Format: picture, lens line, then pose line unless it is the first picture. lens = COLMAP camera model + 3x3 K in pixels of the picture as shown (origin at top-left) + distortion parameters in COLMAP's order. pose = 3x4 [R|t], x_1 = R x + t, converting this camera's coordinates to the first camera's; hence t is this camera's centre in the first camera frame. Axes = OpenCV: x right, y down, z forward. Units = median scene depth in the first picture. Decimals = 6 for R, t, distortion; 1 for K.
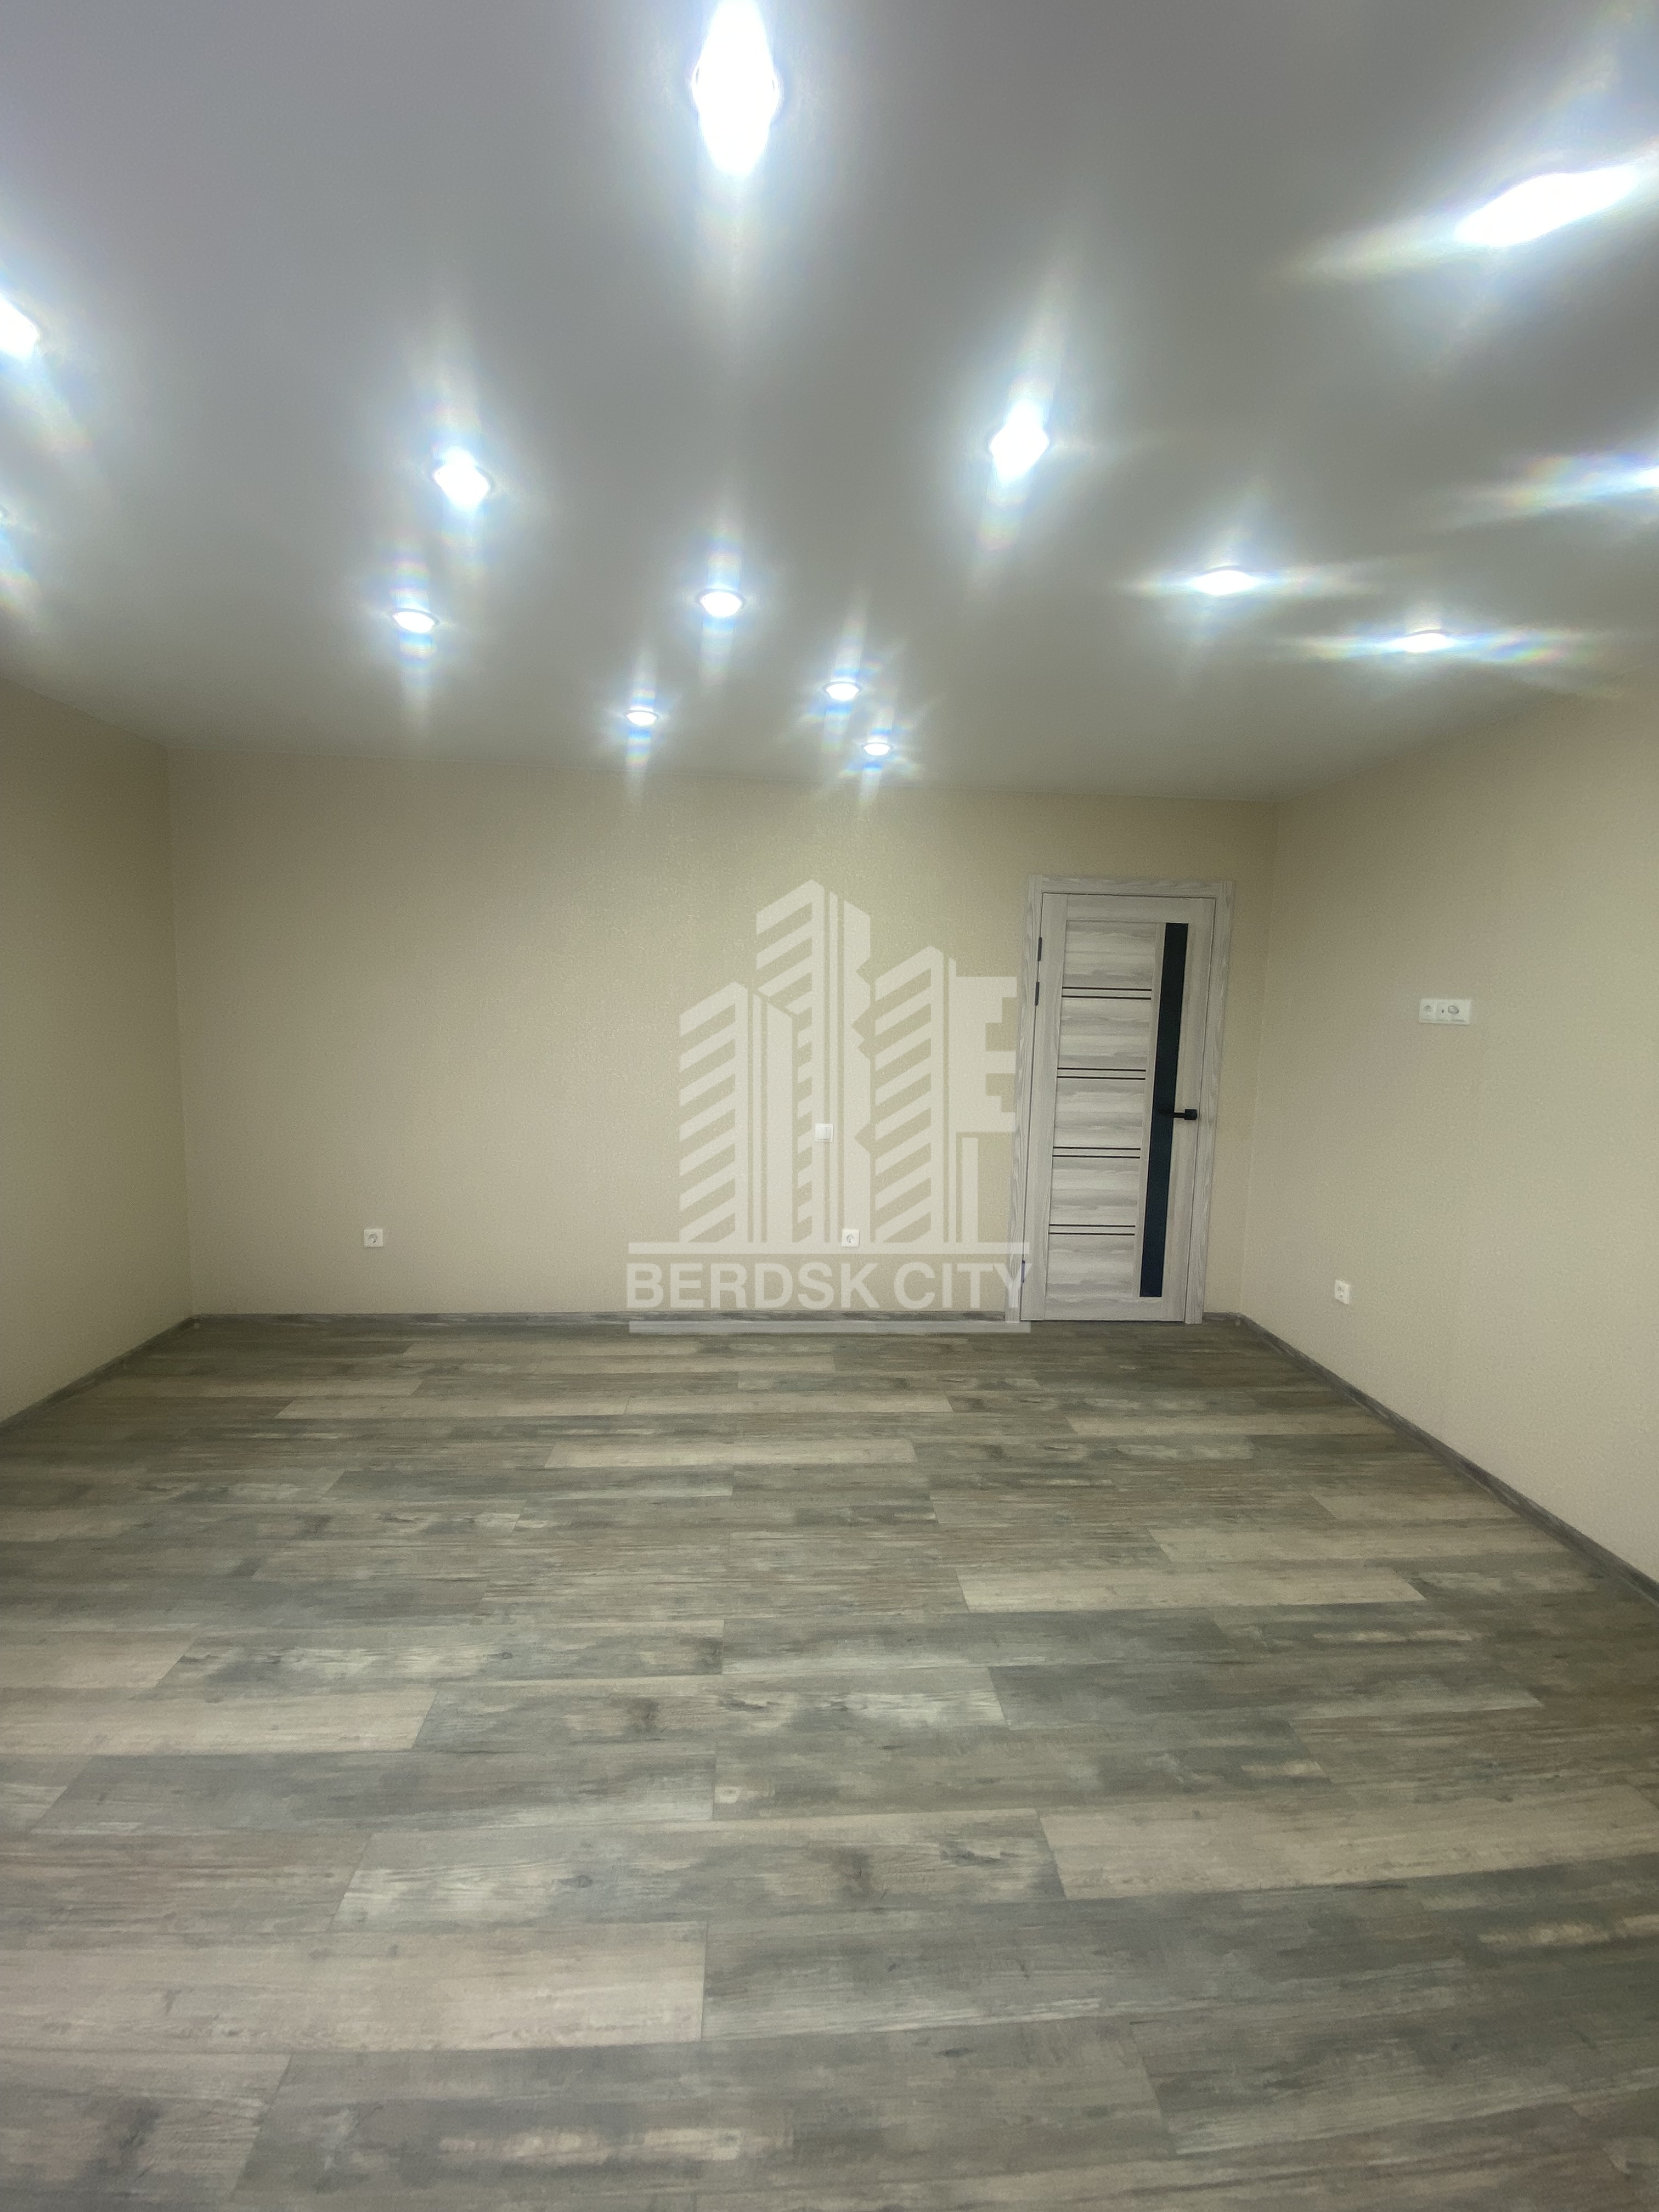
lens RADIAL K [[904.6, 0, 827.0], [0, 904.6, 1106.6], [0, 0, 1]] dist [0.018142, -0.019447]
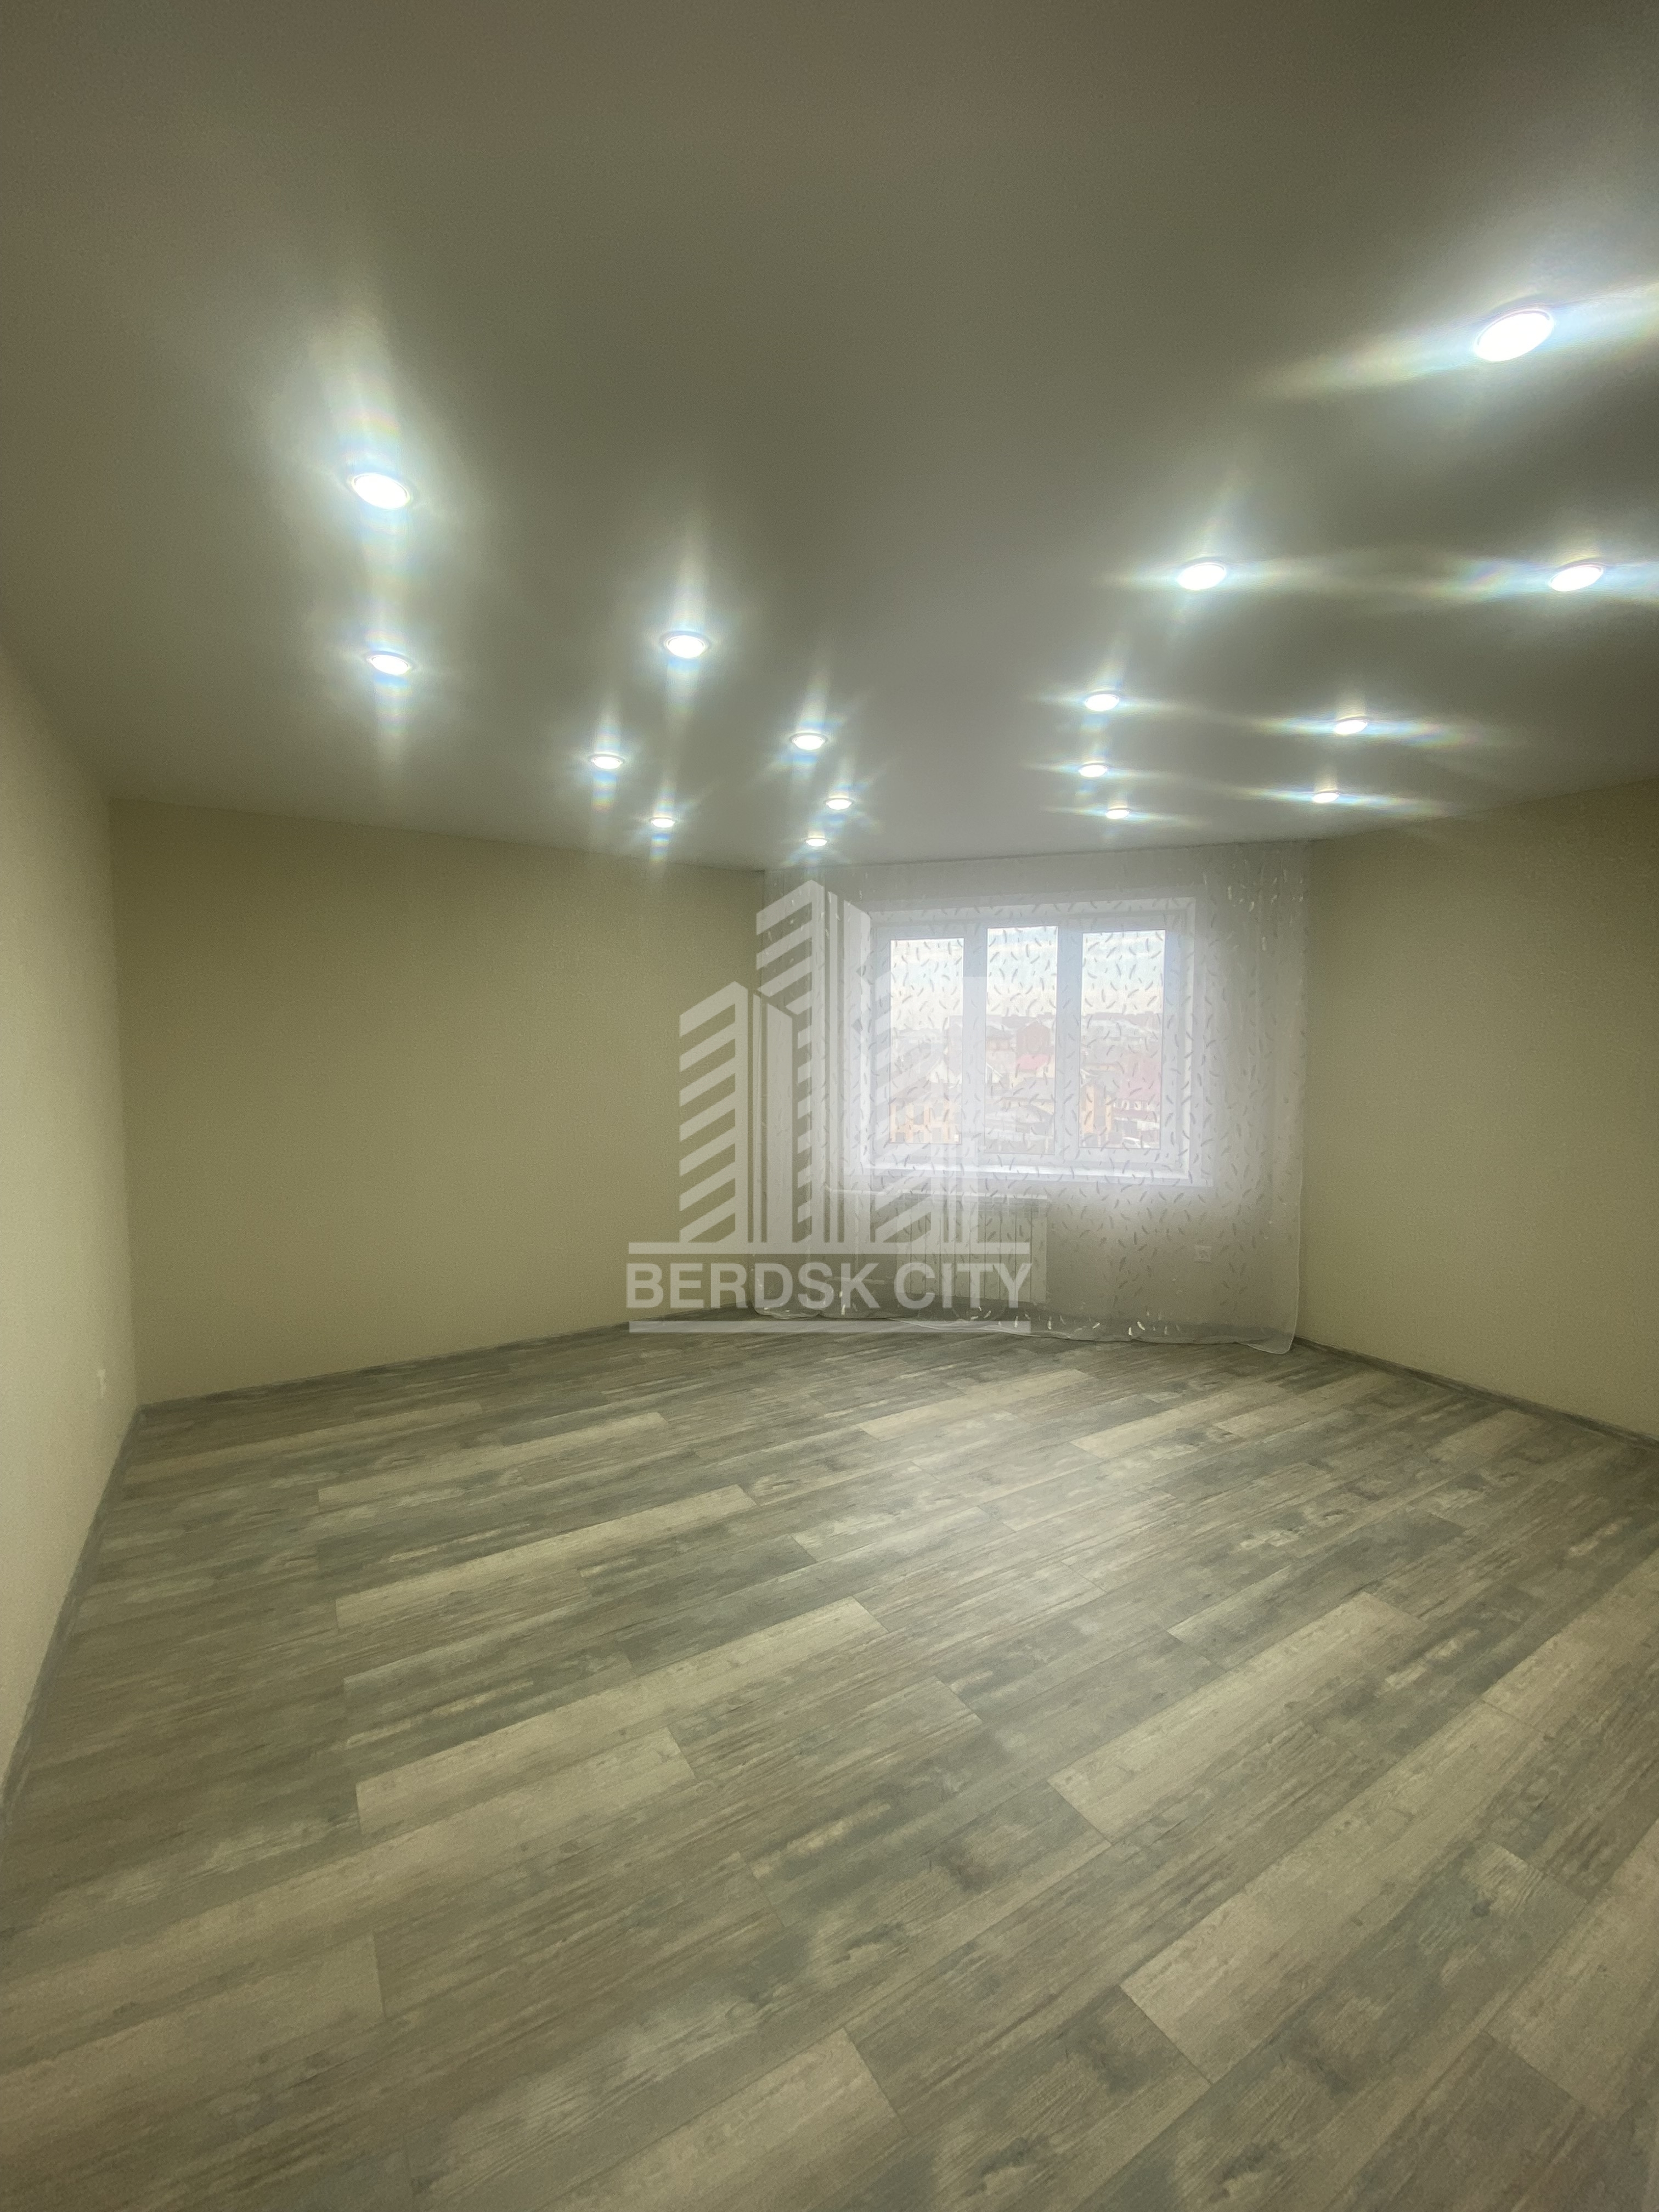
lens RADIAL K [[904.6, 0, 827.0], [0, 904.6, 1106.6], [0, 0, 1]] dist [0.018142, -0.019447]
pose [[-0.890646, 0.004982, -0.454670, 0.657403], [-0.075813, 0.984316, 0.159294, -0.191621], [0.448333, 0.176344, -0.876299, 1.782407]]
